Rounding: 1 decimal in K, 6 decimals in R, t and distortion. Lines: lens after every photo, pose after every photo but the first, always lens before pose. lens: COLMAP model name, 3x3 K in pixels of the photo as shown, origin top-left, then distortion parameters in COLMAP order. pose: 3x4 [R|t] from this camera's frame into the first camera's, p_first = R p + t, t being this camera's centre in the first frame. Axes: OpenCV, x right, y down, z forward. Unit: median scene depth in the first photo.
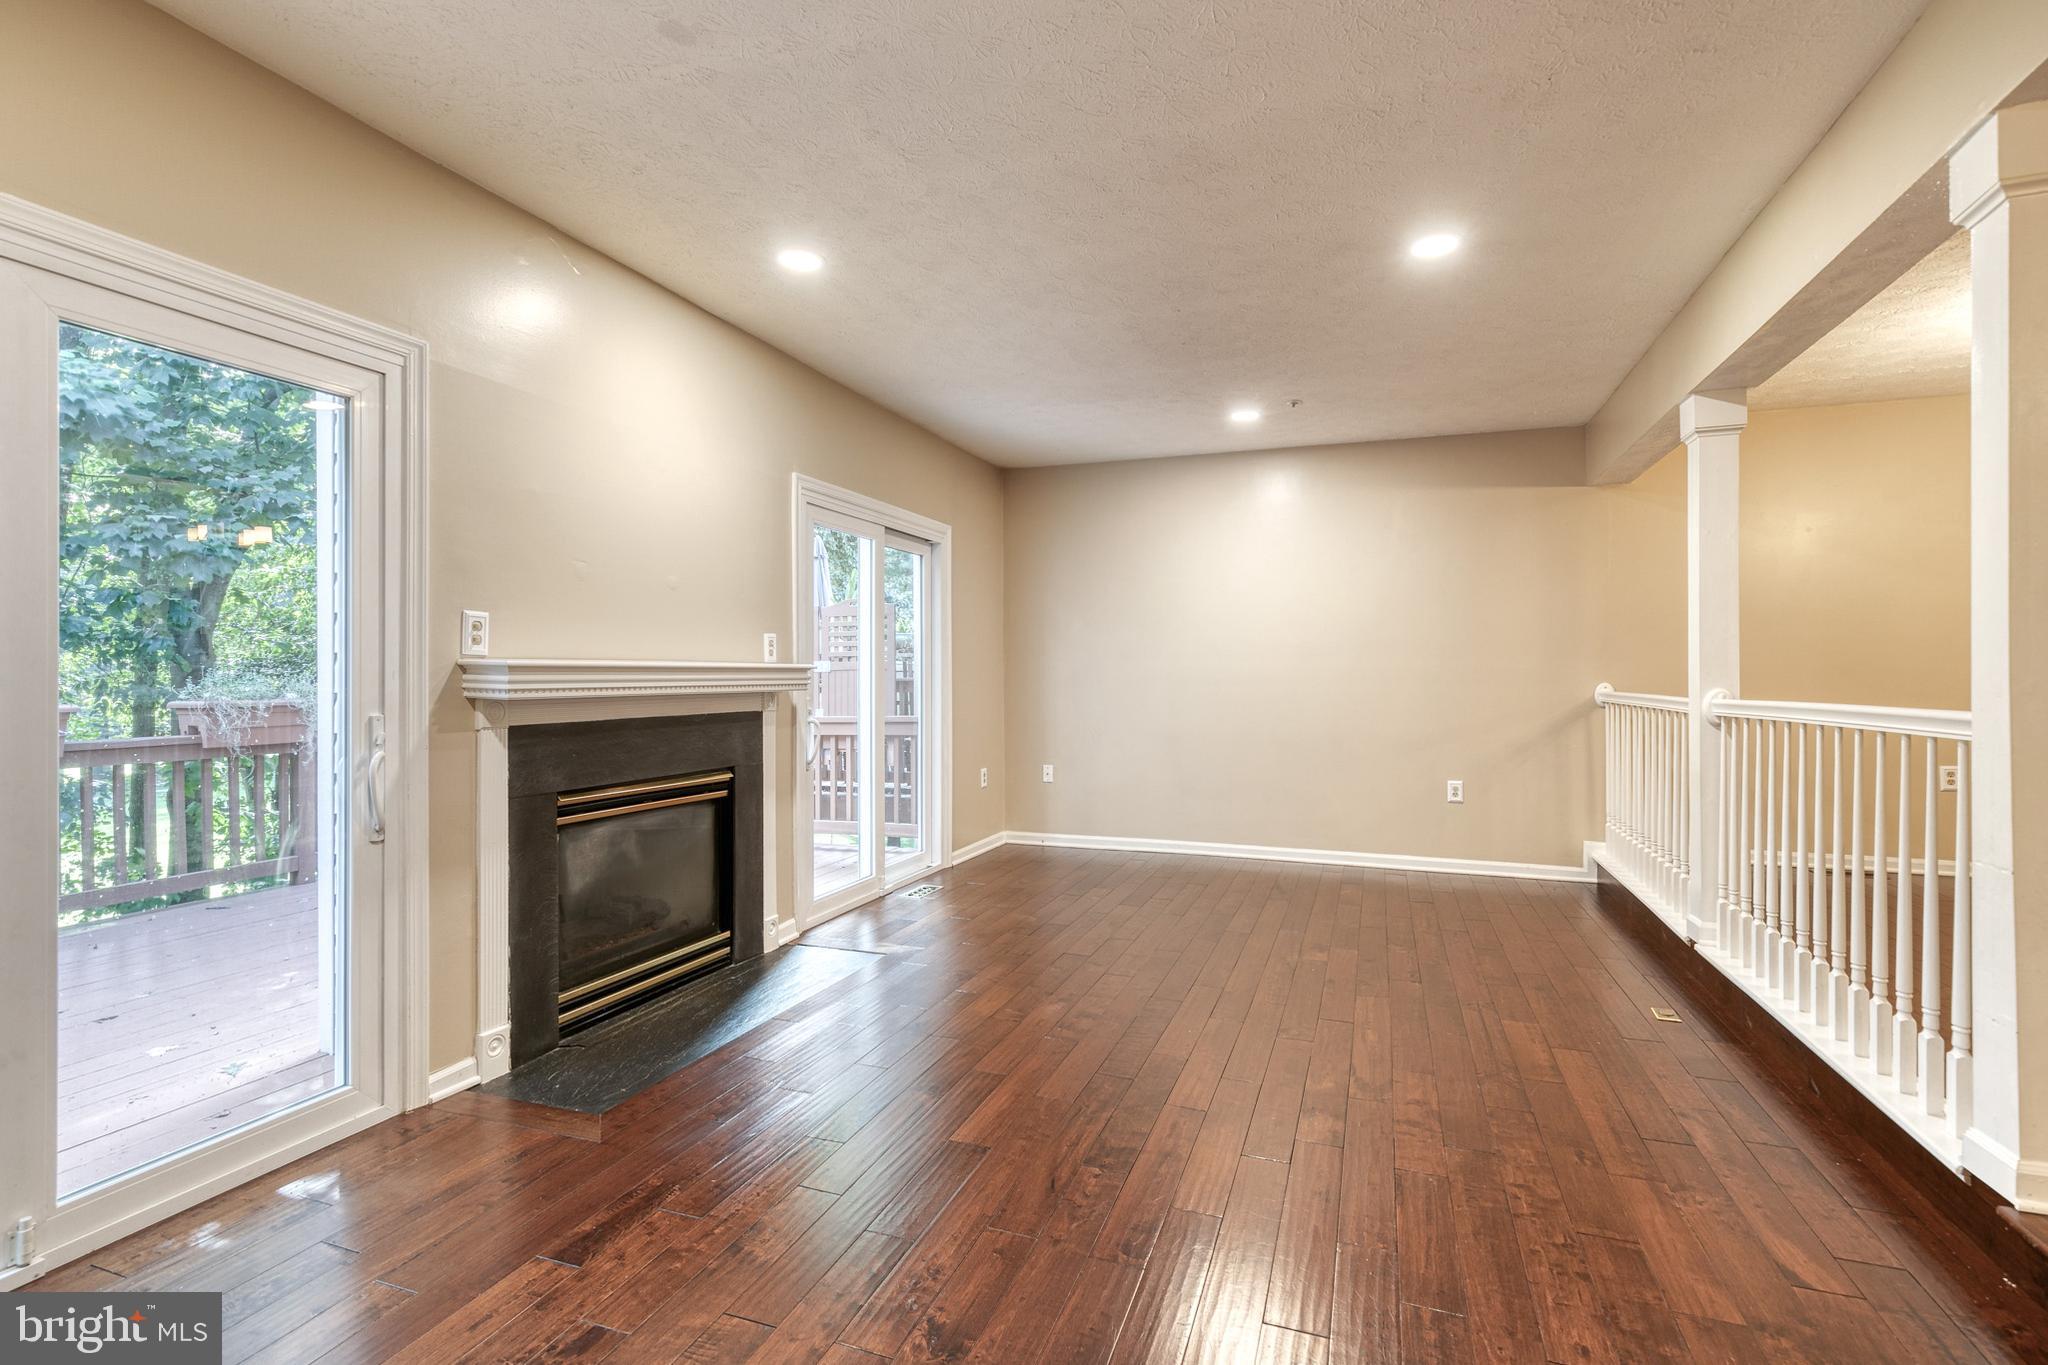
lens RADIAL K [[918.1, 0, 1029.0], [0, 918.1, 696.7], [0, 0, 1]] dist [0.003602, 0.000660]
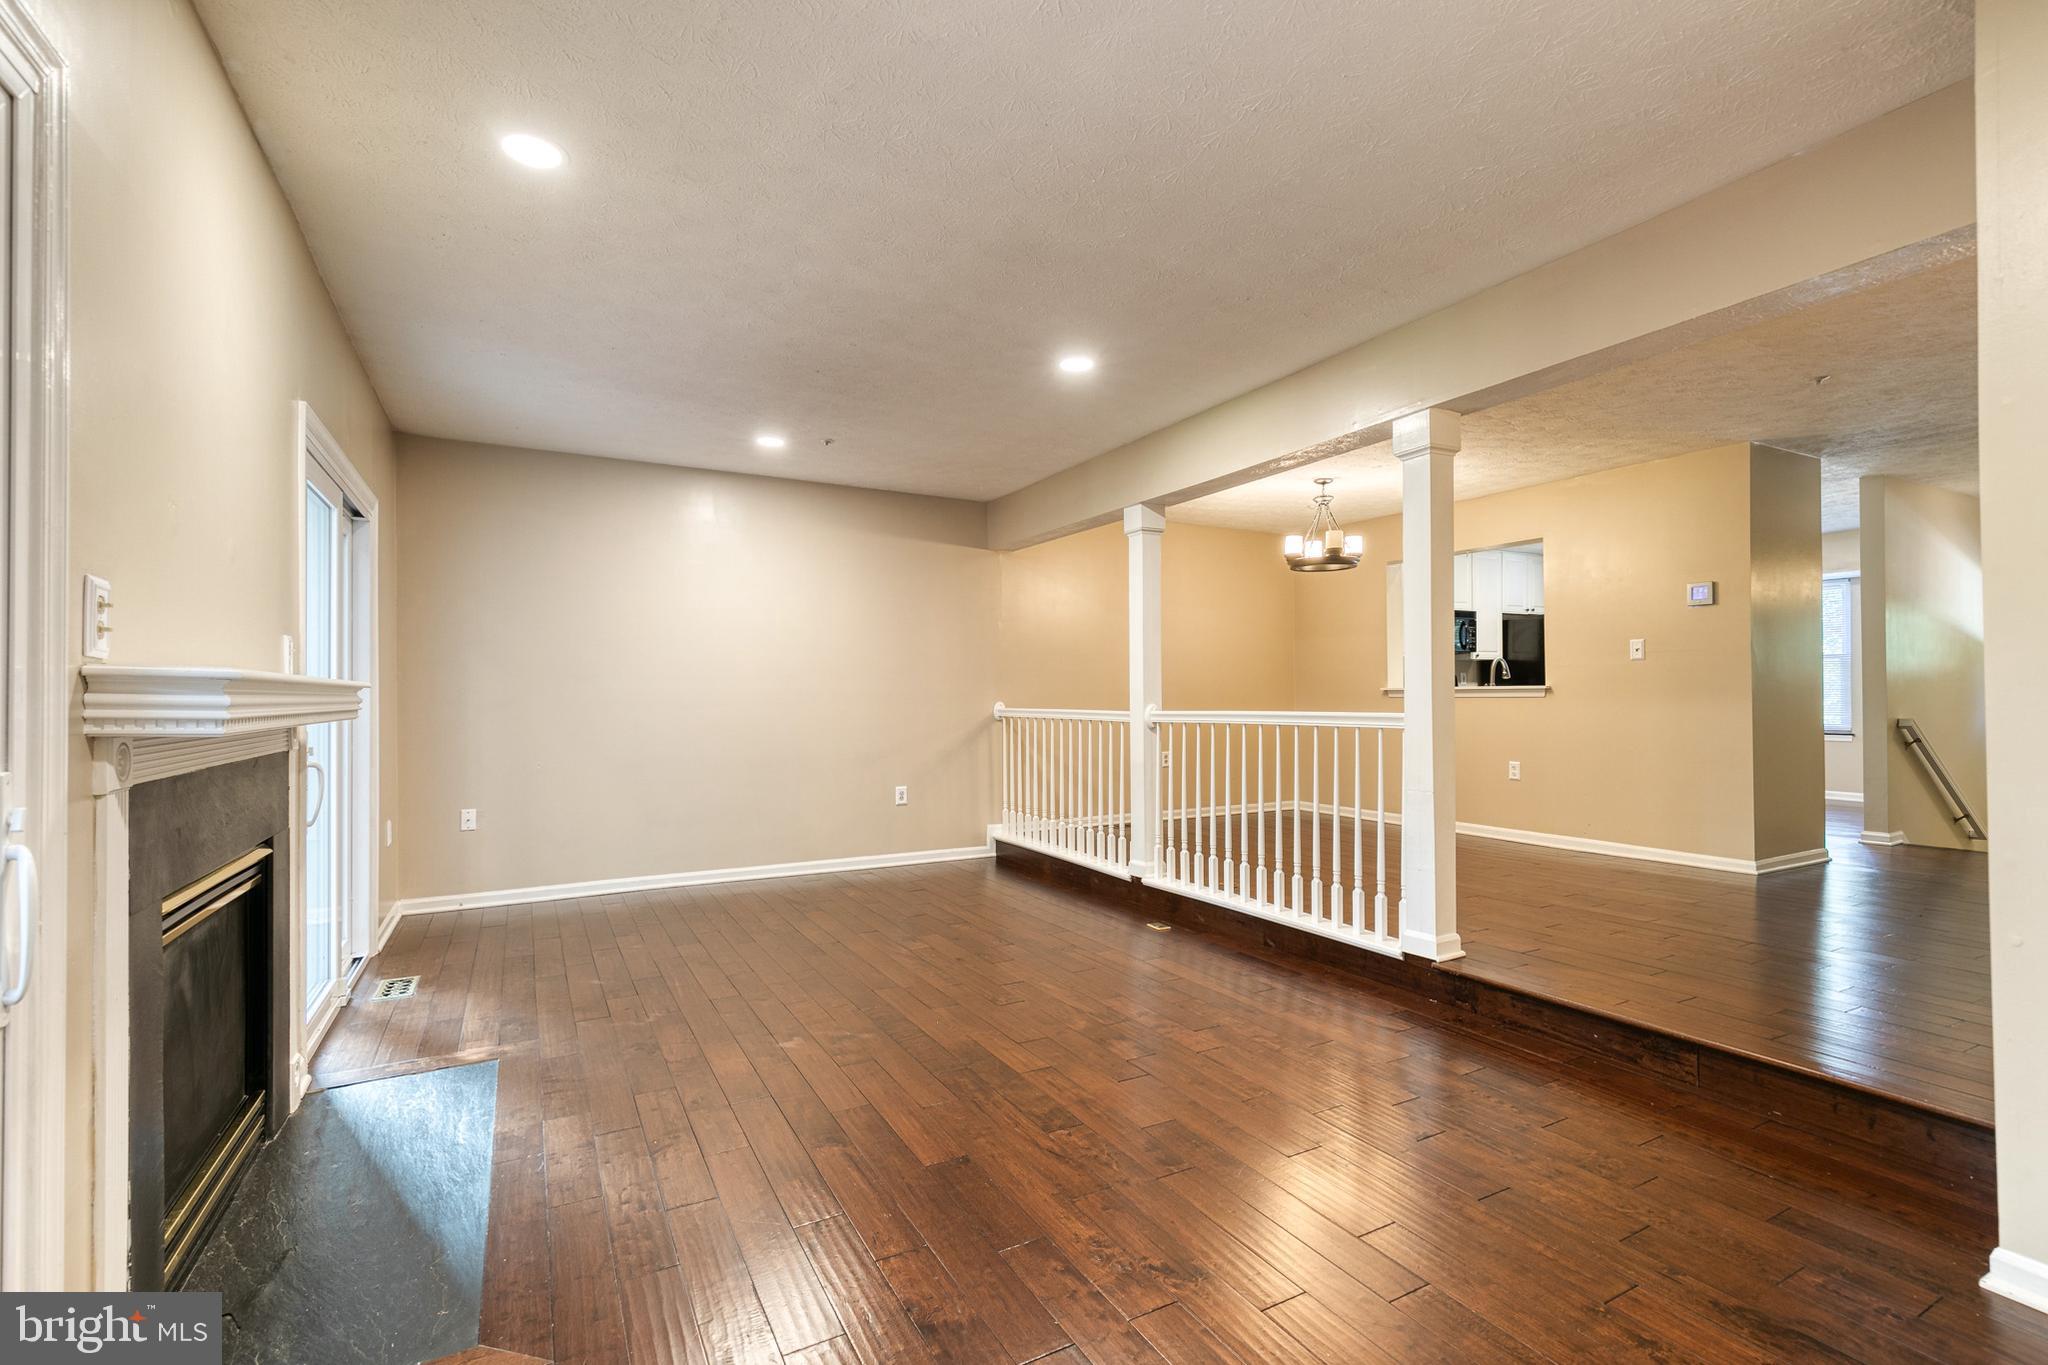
lens RADIAL K [[907.5, 0, 1041.6], [0, 907.5, 703.1], [0, 0, 1]] dist [0.042549, 0.000134]
pose [[0.667830, -0.007784, 0.744273, -0.435187], [0.021464, 0.999731, -0.008804, -0.001040], [-0.744004, 0.021855, 0.667818, 0.142939]]
